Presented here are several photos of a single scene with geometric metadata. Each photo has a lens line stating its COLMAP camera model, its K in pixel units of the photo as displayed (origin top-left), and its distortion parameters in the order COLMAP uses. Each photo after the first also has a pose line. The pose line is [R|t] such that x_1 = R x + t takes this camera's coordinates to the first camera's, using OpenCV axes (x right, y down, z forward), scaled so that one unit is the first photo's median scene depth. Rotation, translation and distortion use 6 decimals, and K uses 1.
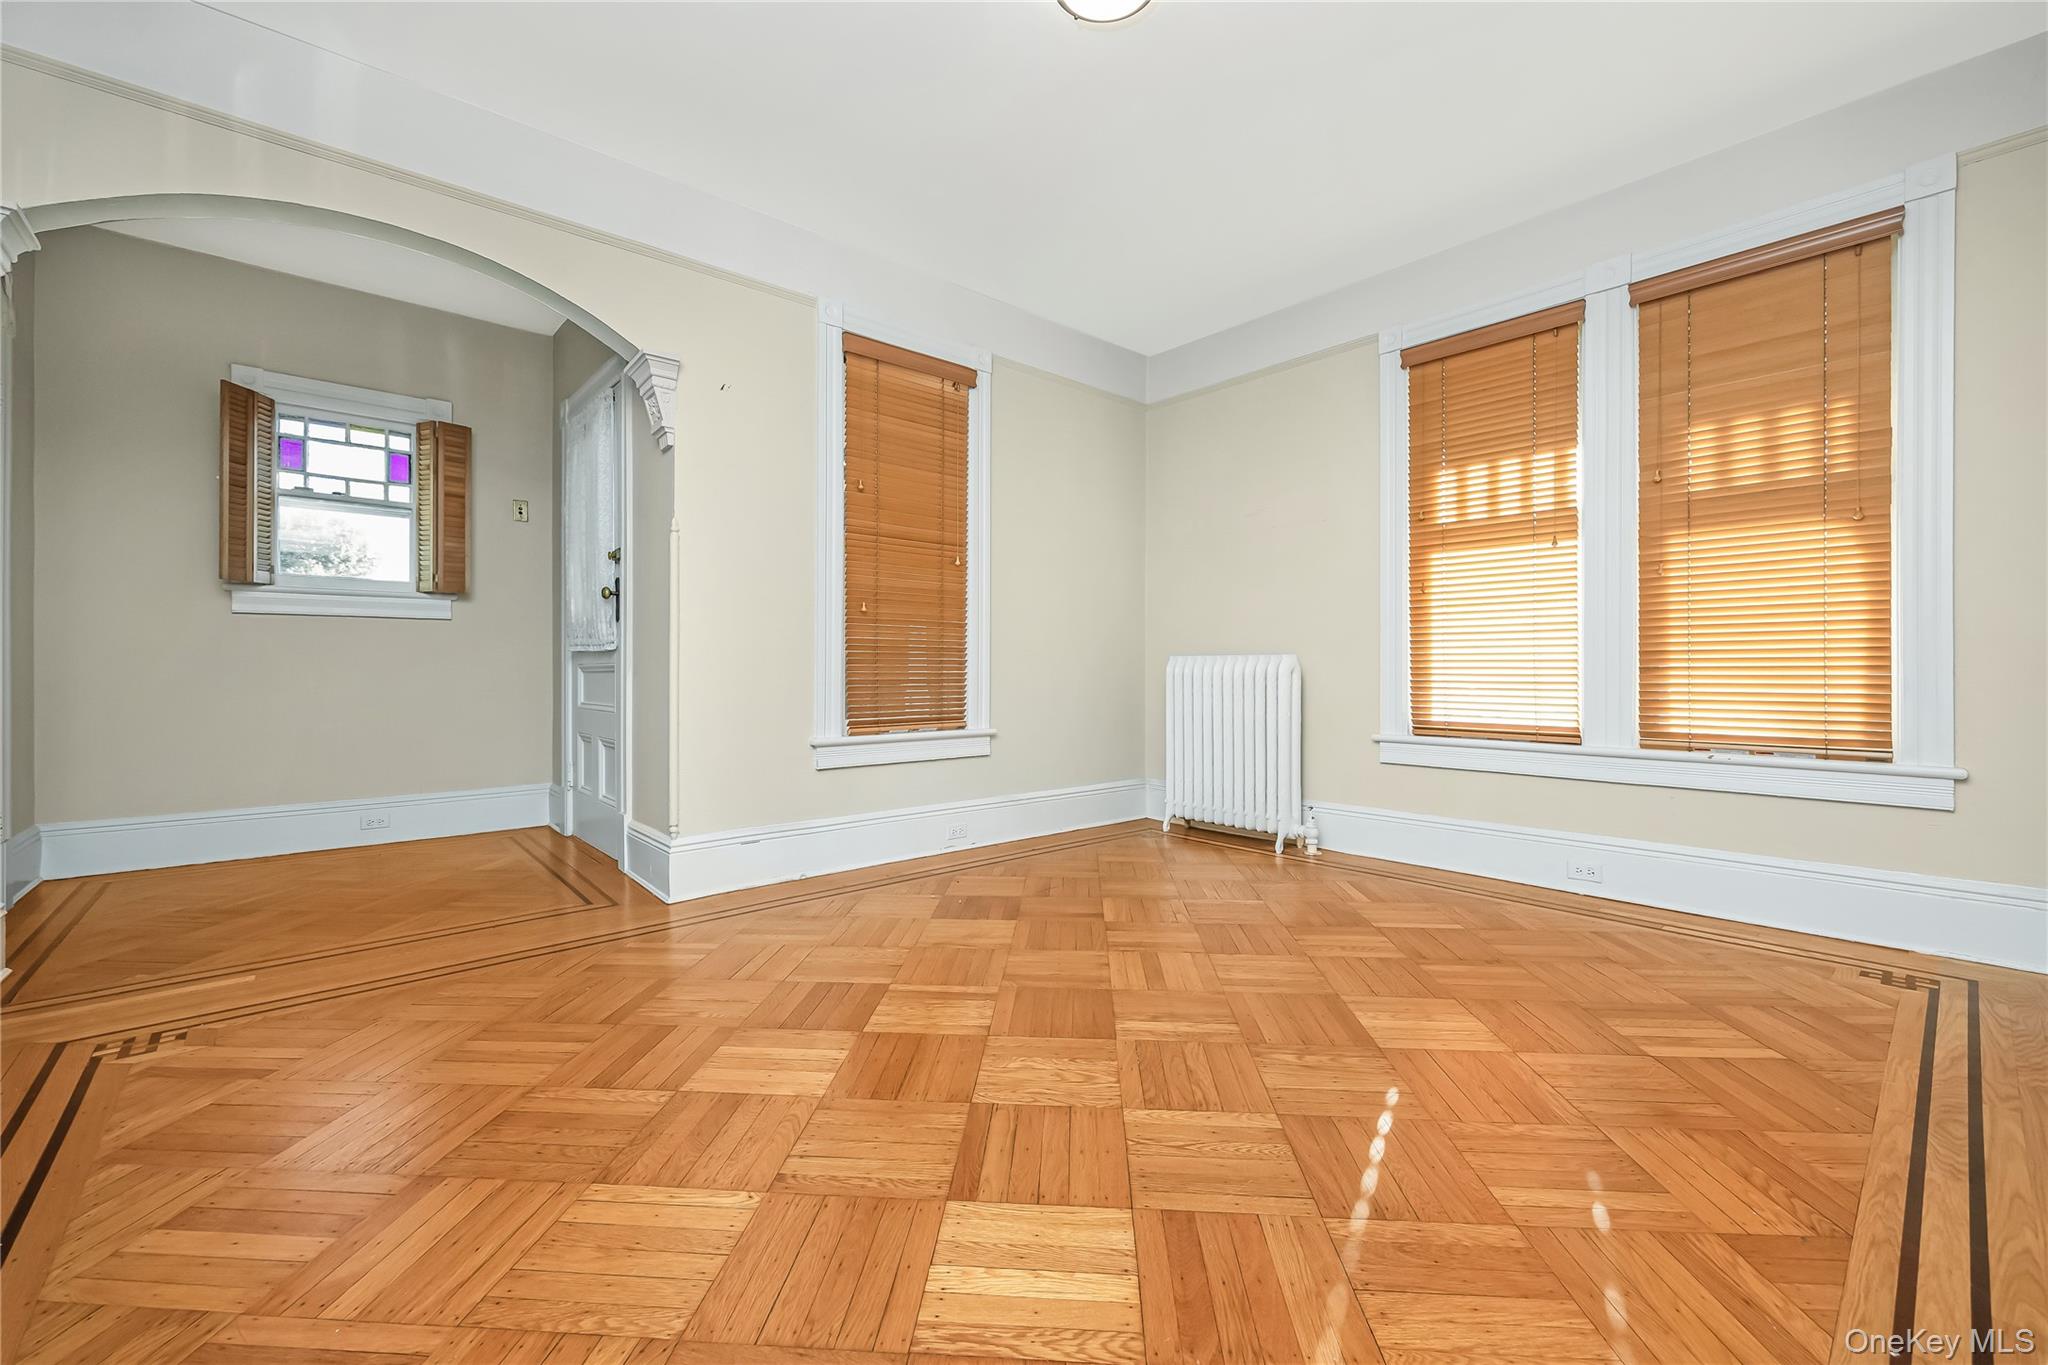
lens RADIAL K [[821.5, 0, 1032.3], [0, 821.5, 676.3], [0, 0, 1]] dist [-0.000926, -0.000227]
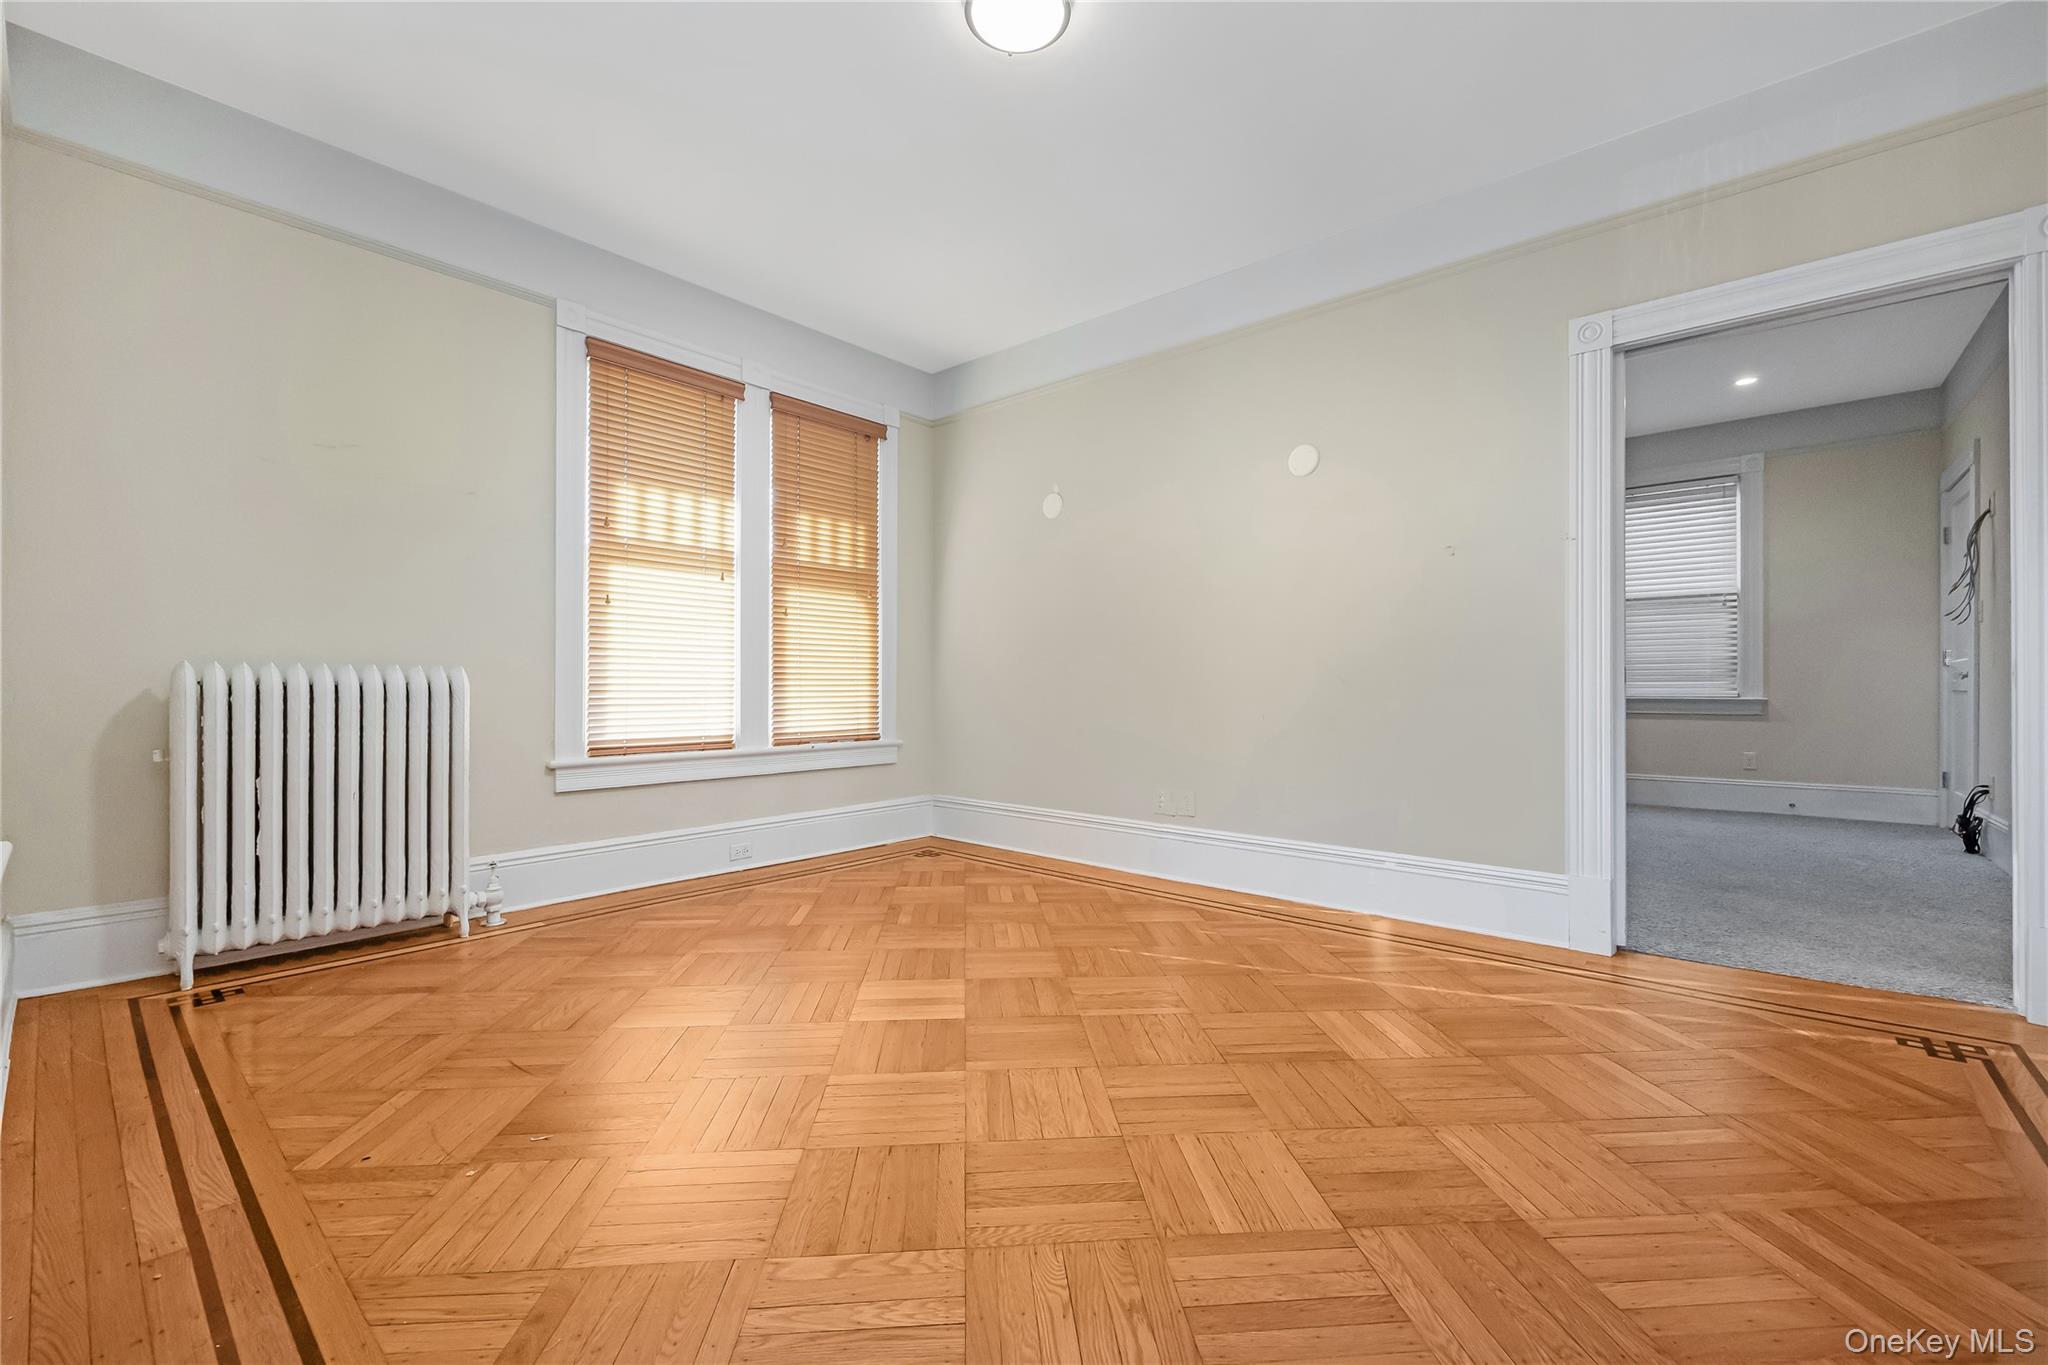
lens RADIAL K [[856.8, 0, 1016.7], [0, 856.8, 690.9], [0, 0, 1]] dist [-0.001519, -0.000385]
pose [[-0.133712, -0.005286, 0.991006, -0.693442], [0.009200, 0.999936, 0.006575, -0.006849], [-0.990977, 0.009996, -0.133655, 0.822479]]
